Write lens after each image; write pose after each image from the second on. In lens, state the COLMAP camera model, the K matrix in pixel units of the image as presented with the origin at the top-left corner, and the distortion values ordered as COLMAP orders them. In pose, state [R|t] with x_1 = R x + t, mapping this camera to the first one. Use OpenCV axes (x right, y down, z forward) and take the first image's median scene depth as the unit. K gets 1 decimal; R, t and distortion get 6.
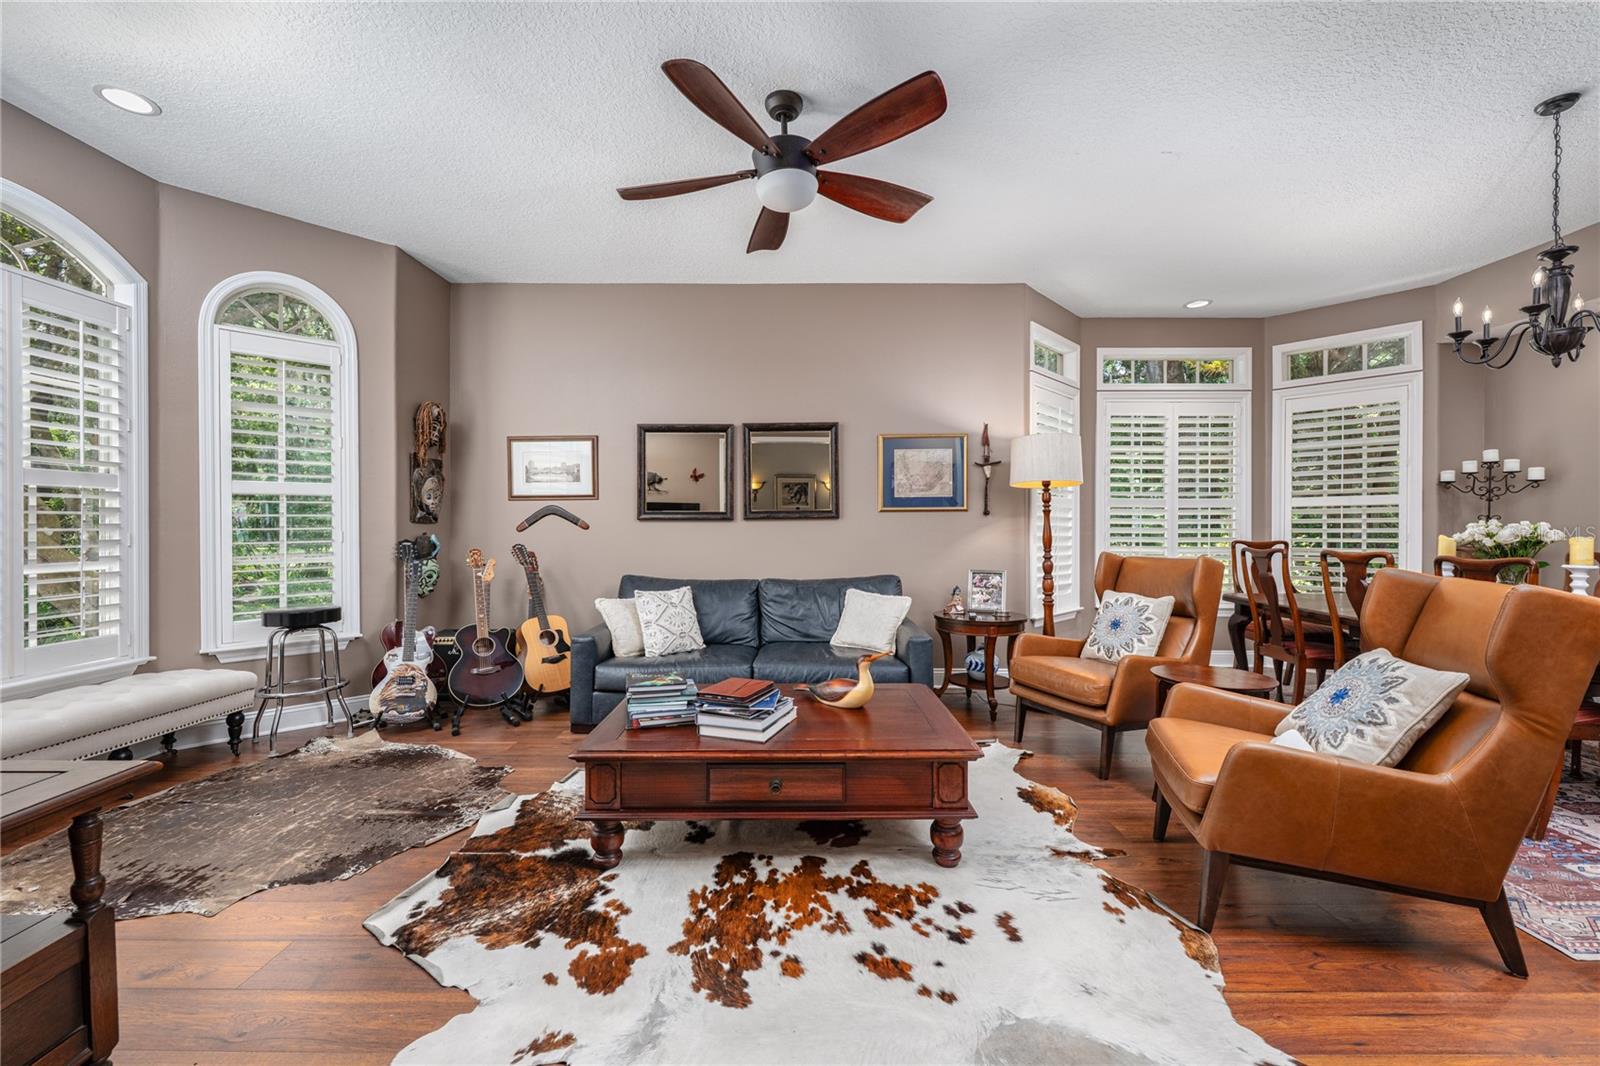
lens RADIAL K [[641.2, 0, 792.3], [0, 641.2, 530.1], [0, 0, 1]] dist [-0.000041, -0.000292]
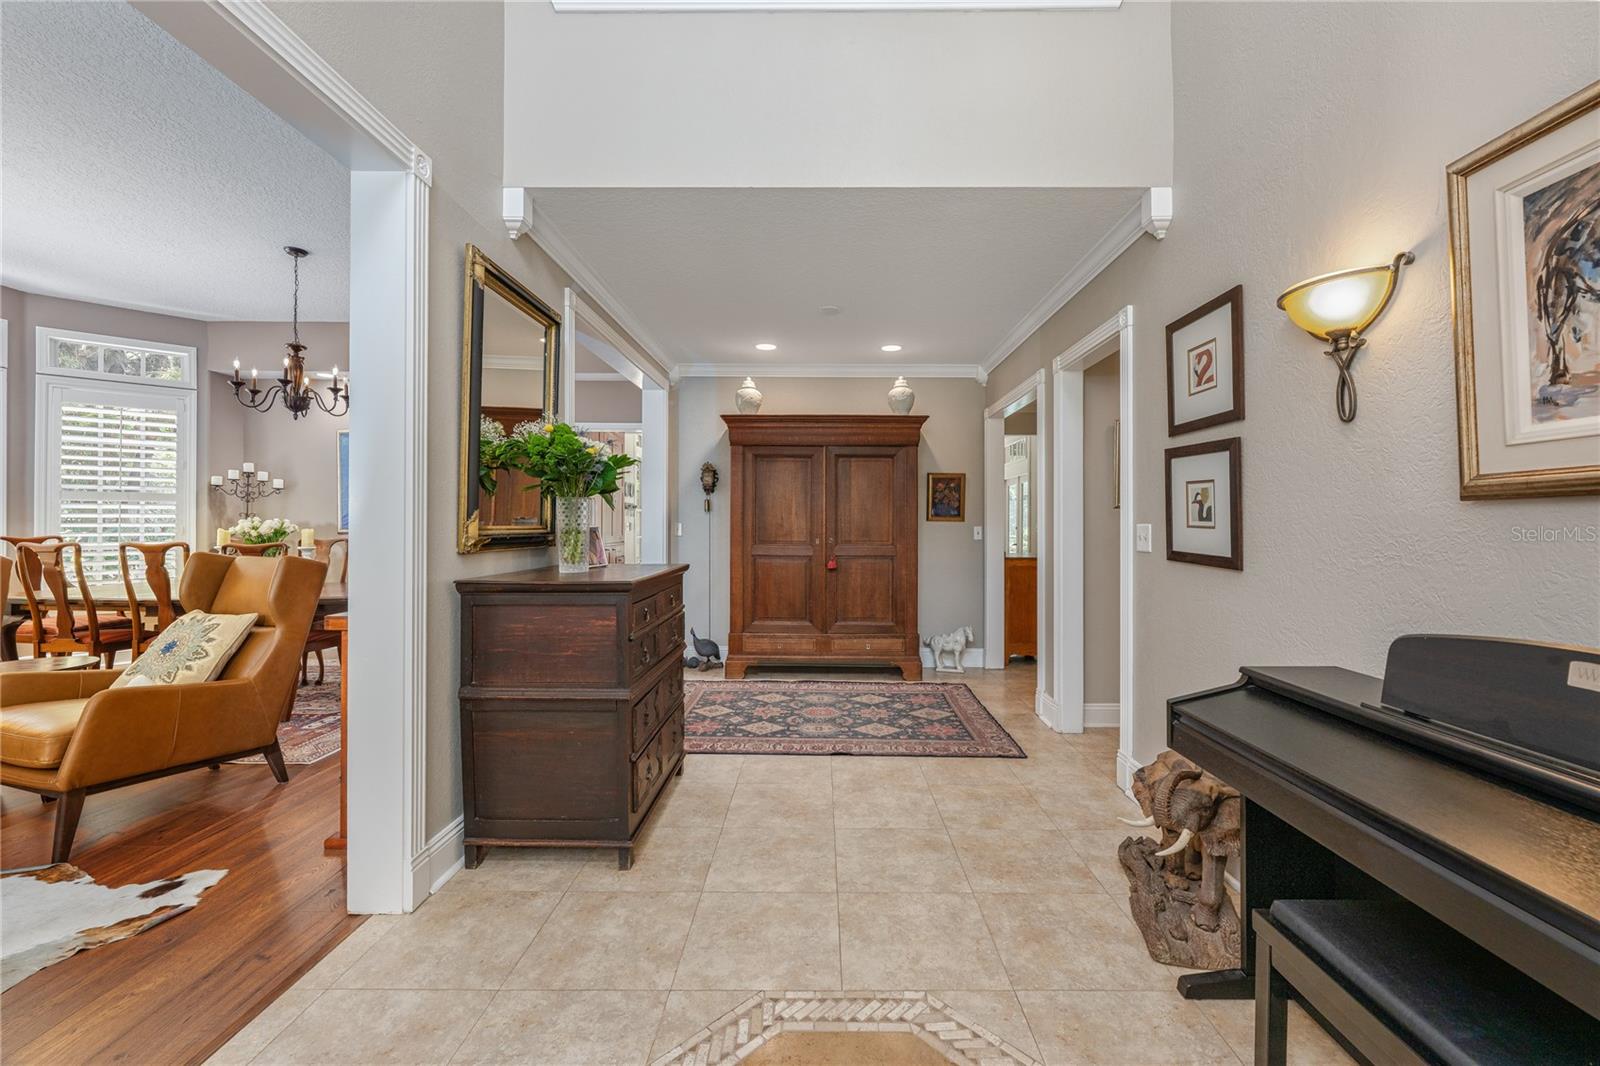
lens RADIAL K [[641.2, 0, 824.1], [0, 641.2, 522.1], [0, 0, 1]] dist [-0.000041, -0.000292]
pose [[-0.007508, 0.002642, 0.999968, -0.367108], [0.000915, 0.999996, -0.002635, -0.000077], [-0.999971, 0.000895, -0.007511, -0.267551]]
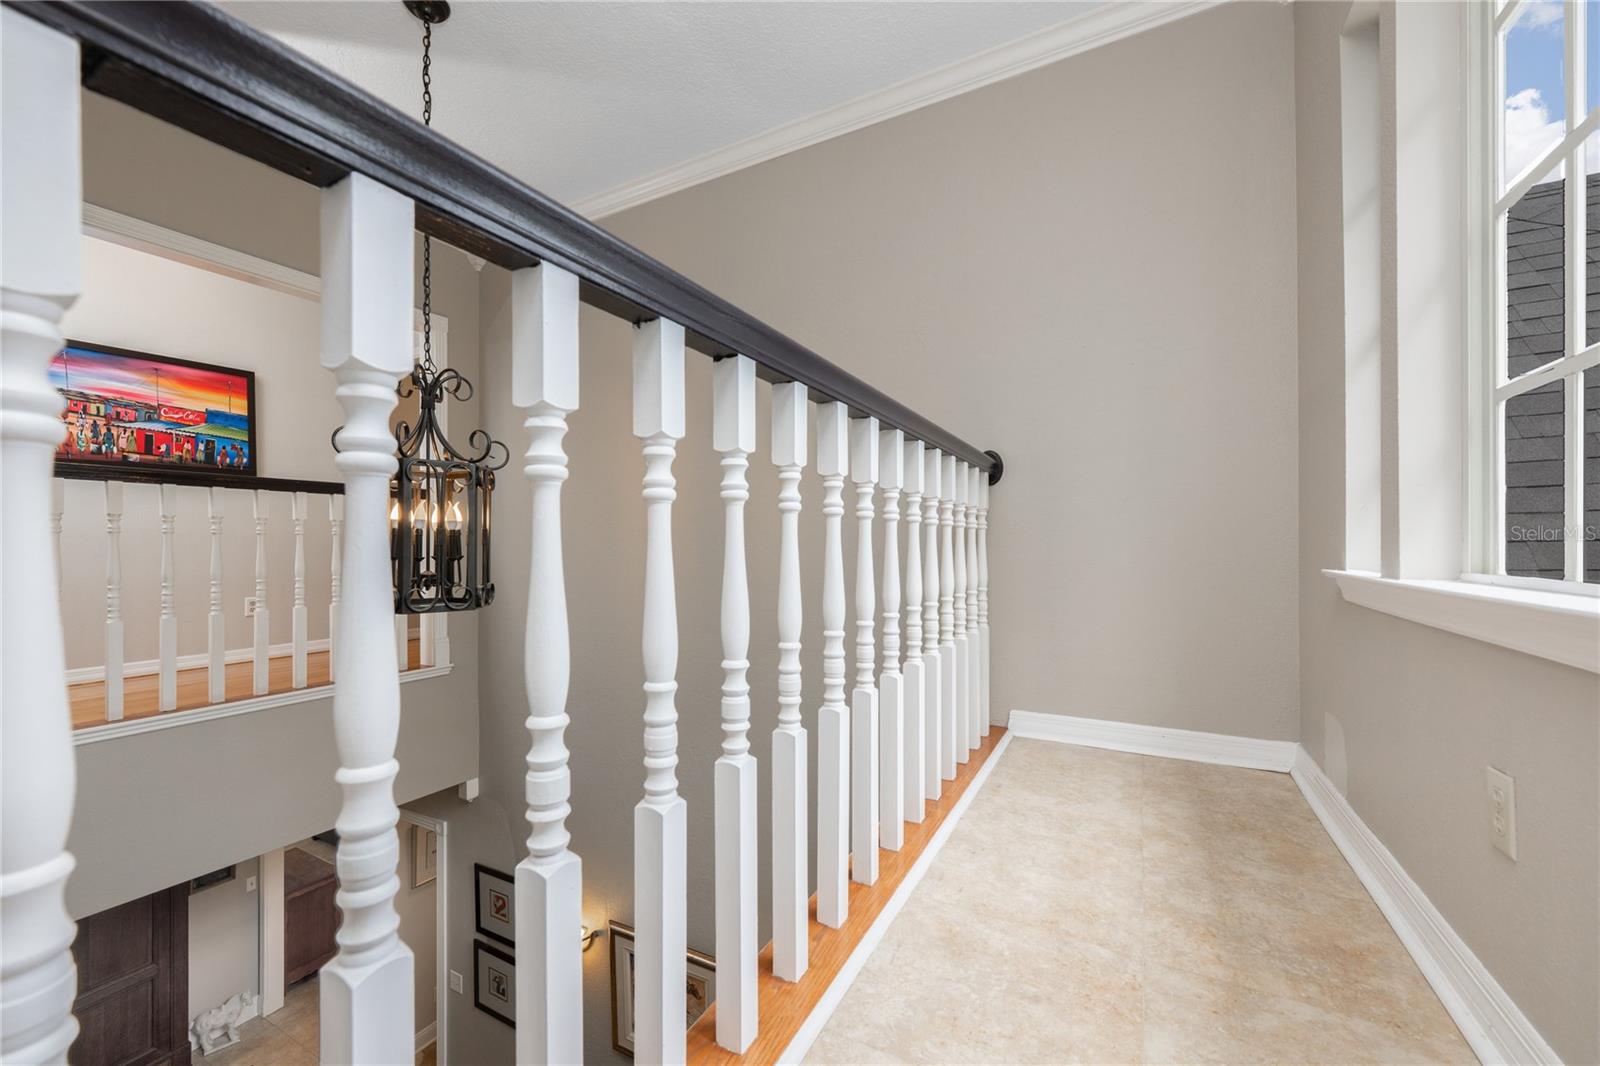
lens RADIAL K [[641.2, 0, 791.3], [0, 641.2, 535.8], [0, 0, 1]] dist [-0.000041, -0.000292]
pose [[-0.878525, -0.000652, 0.477696, -0.796193], [0.004320, 0.999947, 0.009309, -1.034612], [-0.477677, 0.010242, -0.878476, 0.172782]]
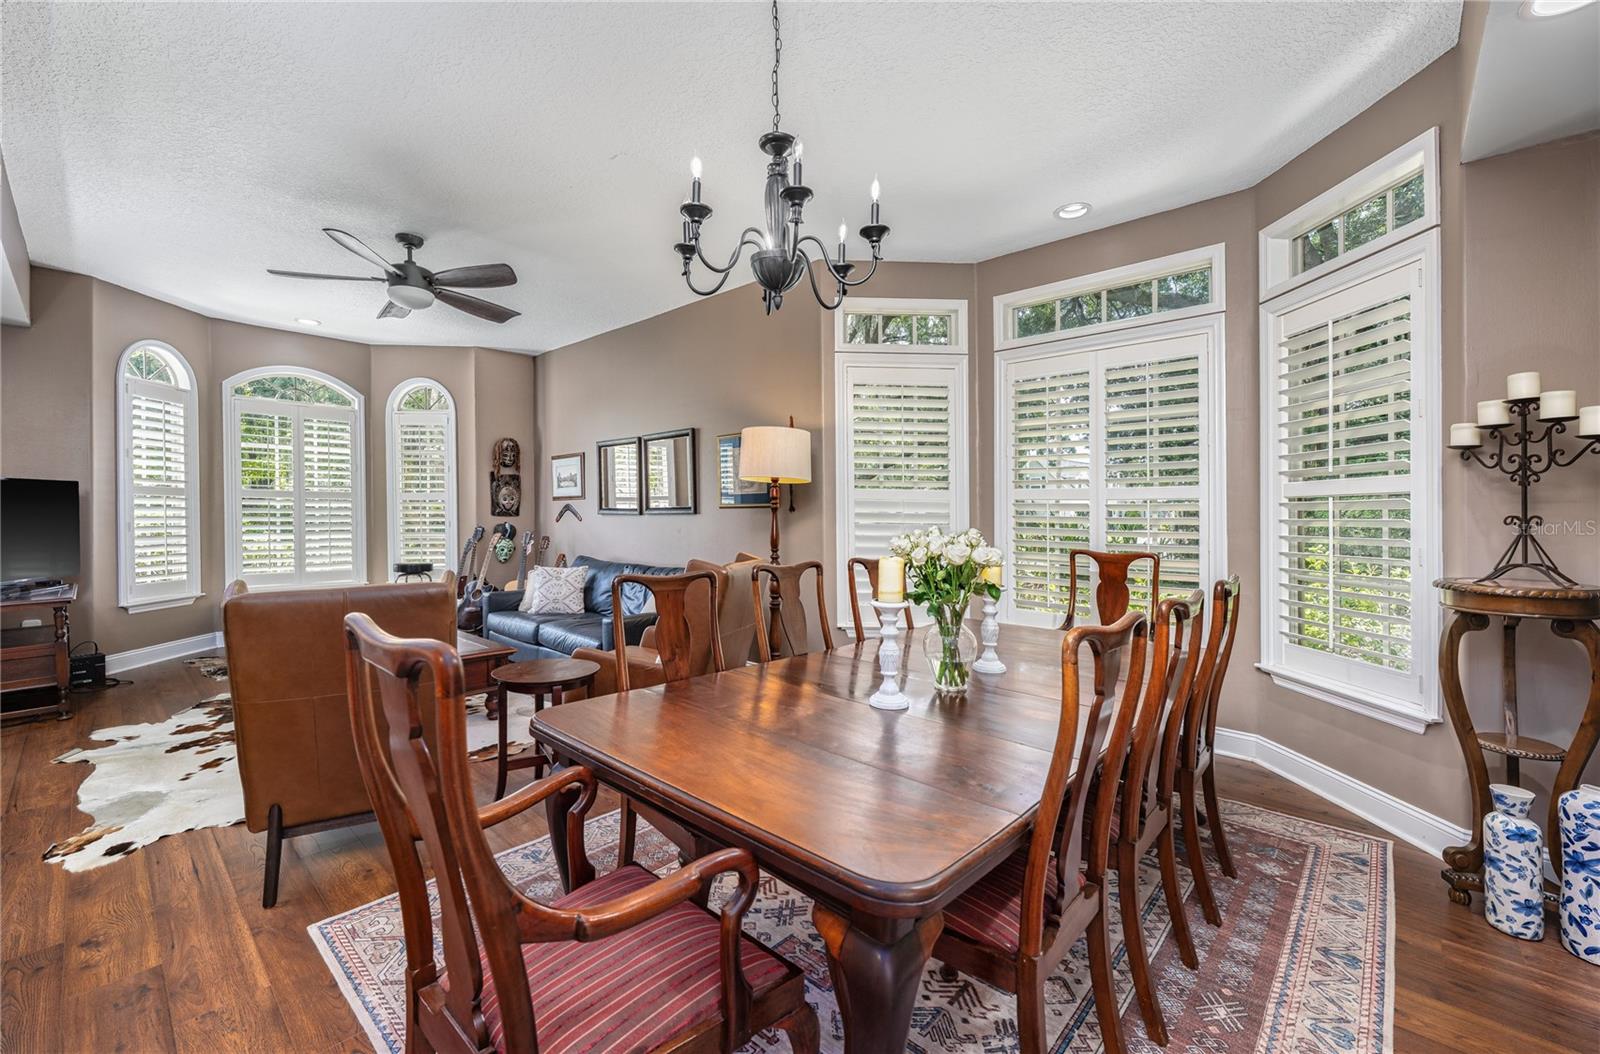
lens RADIAL K [[664.9, 0, 796.2], [0, 664.9, 522.9], [0, 0, 1]] dist [-0.001240, 0.000213]
pose [[0.728731, 0.014407, -0.684649, 1.643348], [-0.009416, 0.999895, 0.011018, -0.029376], [0.684736, -0.001583, 0.728790, 0.469780]]
